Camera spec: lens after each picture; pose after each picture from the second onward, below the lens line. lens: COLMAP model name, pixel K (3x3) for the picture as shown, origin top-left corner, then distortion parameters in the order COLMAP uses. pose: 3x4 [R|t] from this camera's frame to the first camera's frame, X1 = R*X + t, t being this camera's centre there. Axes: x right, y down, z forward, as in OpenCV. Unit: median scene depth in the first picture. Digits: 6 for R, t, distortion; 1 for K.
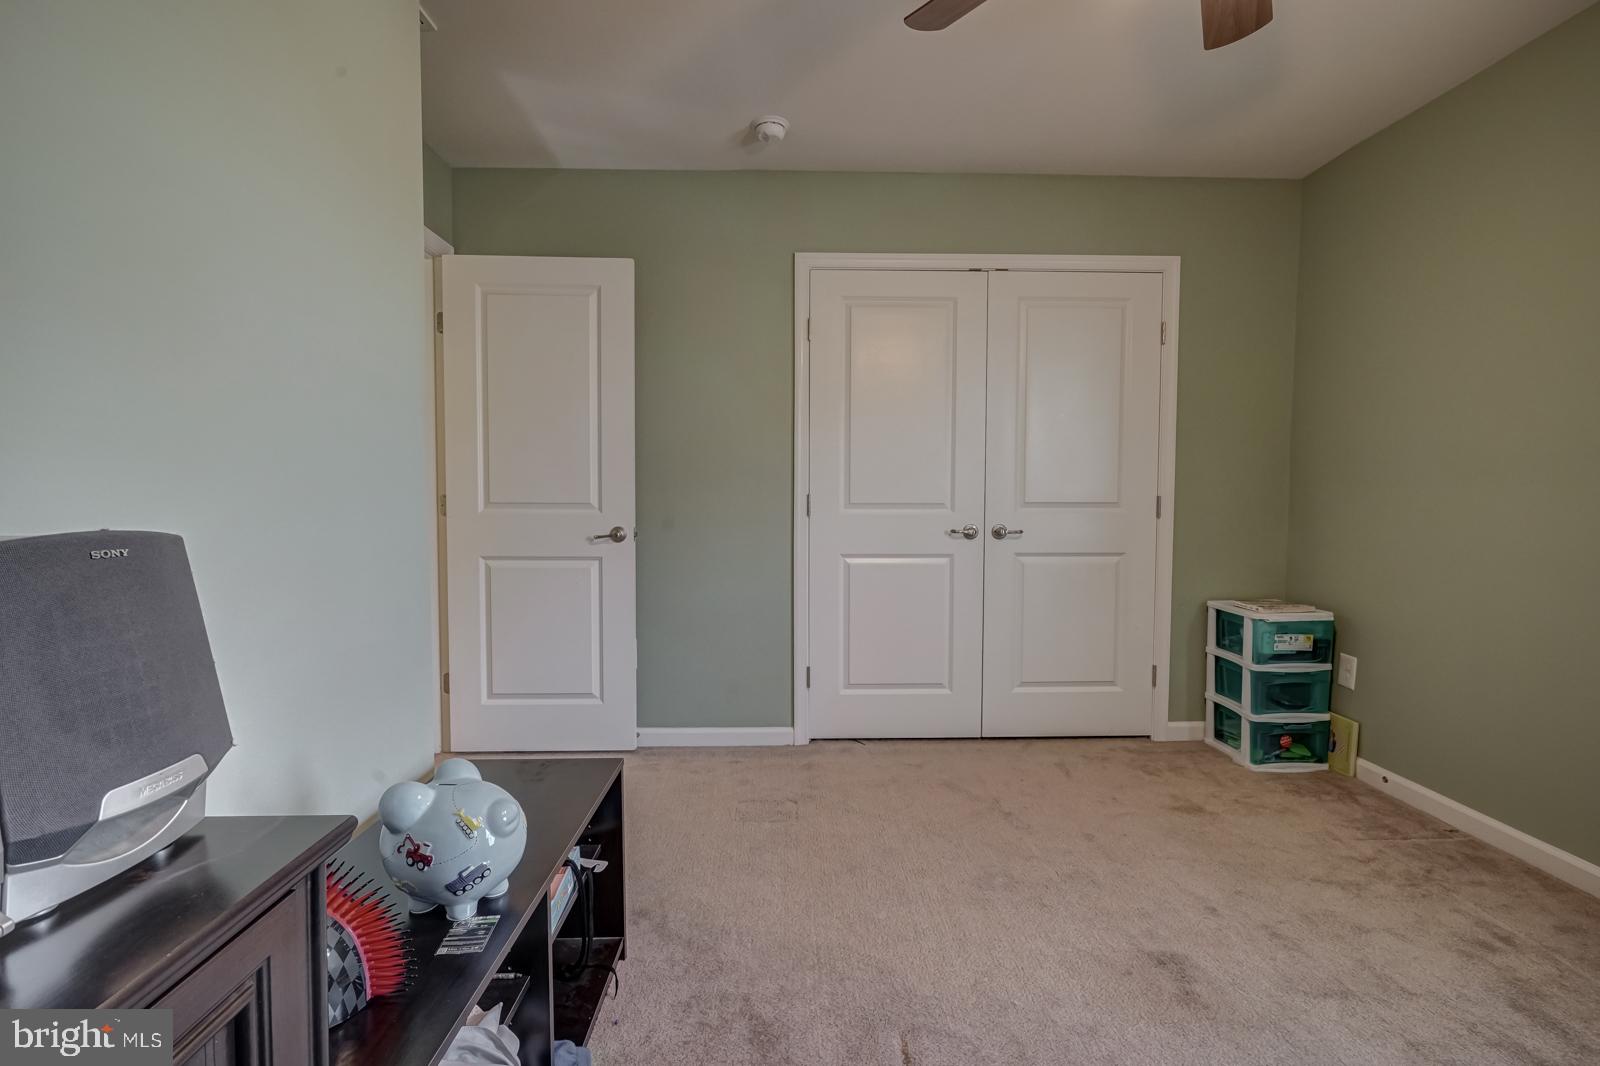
lens RADIAL K [[735.7, 0, 801.7], [0, 735.7, 529.7], [0, 0, 1]] dist [-0.005519, 0.005252]
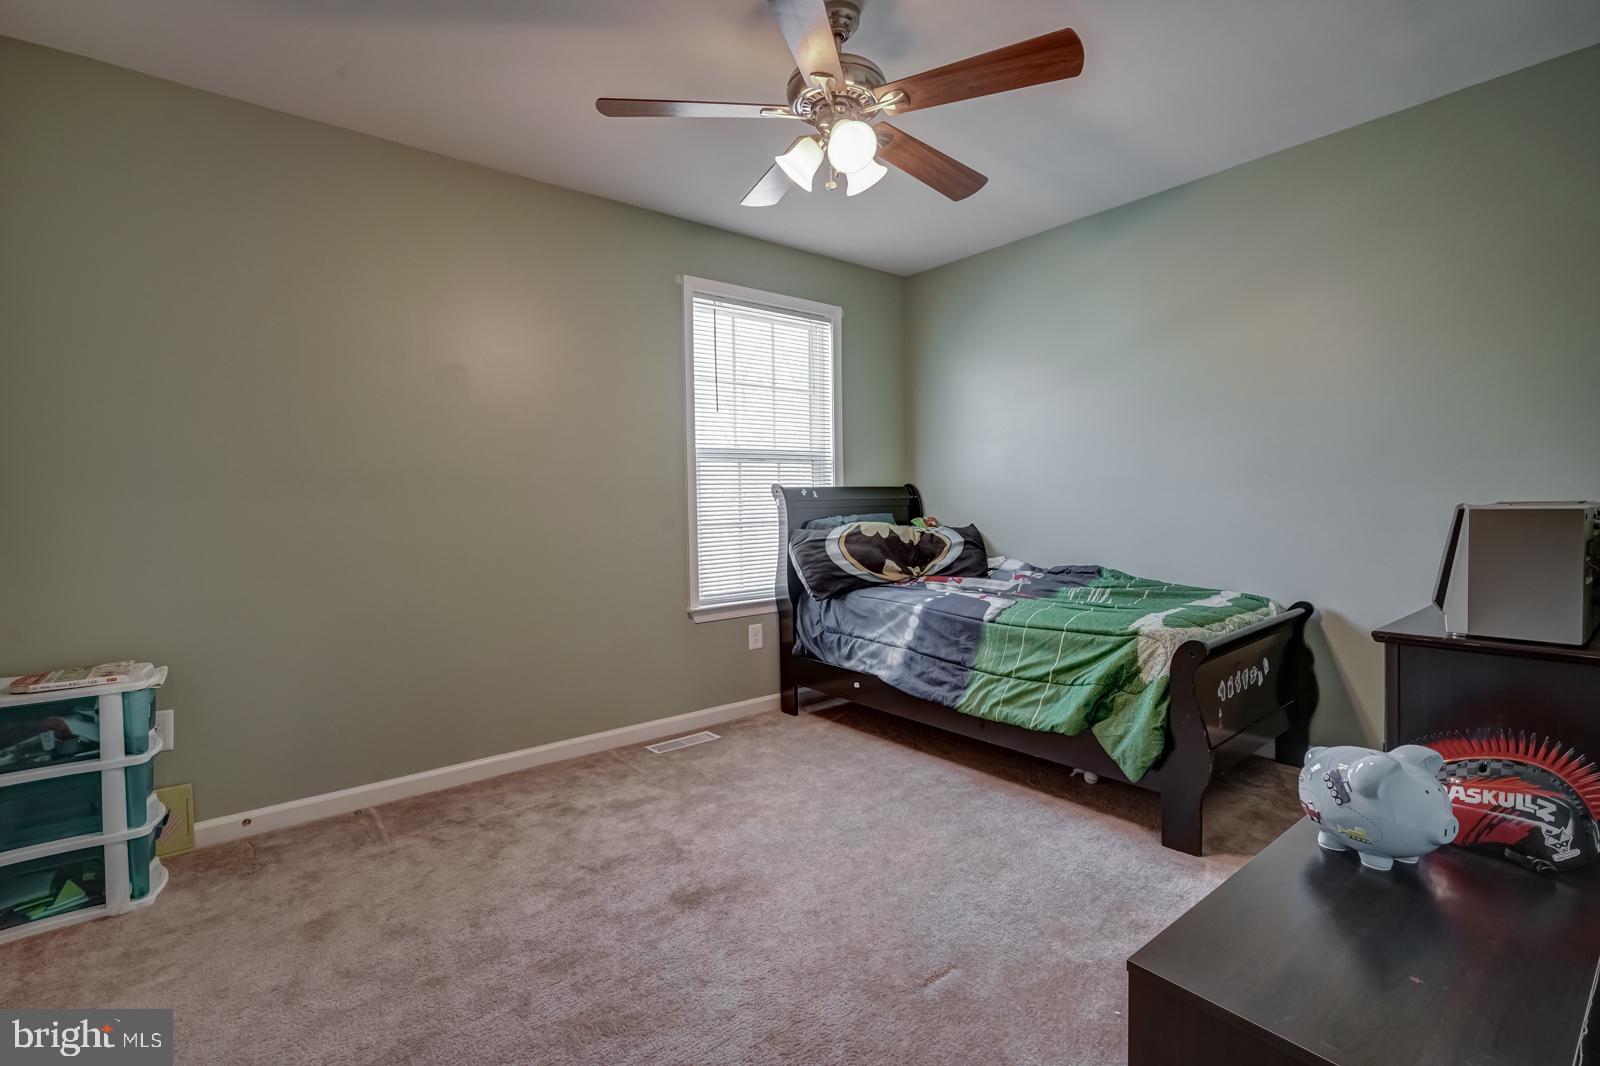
lens RADIAL K [[735.7, 0, 800.6], [0, 735.7, 528.8], [0, 0, 1]] dist [-0.005519, 0.005252]
pose [[-0.613078, -0.020196, 0.789764, -0.415933], [0.053552, 0.996311, 0.067049, -0.058534], [-0.788205, 0.083400, -0.609735, 1.190373]]
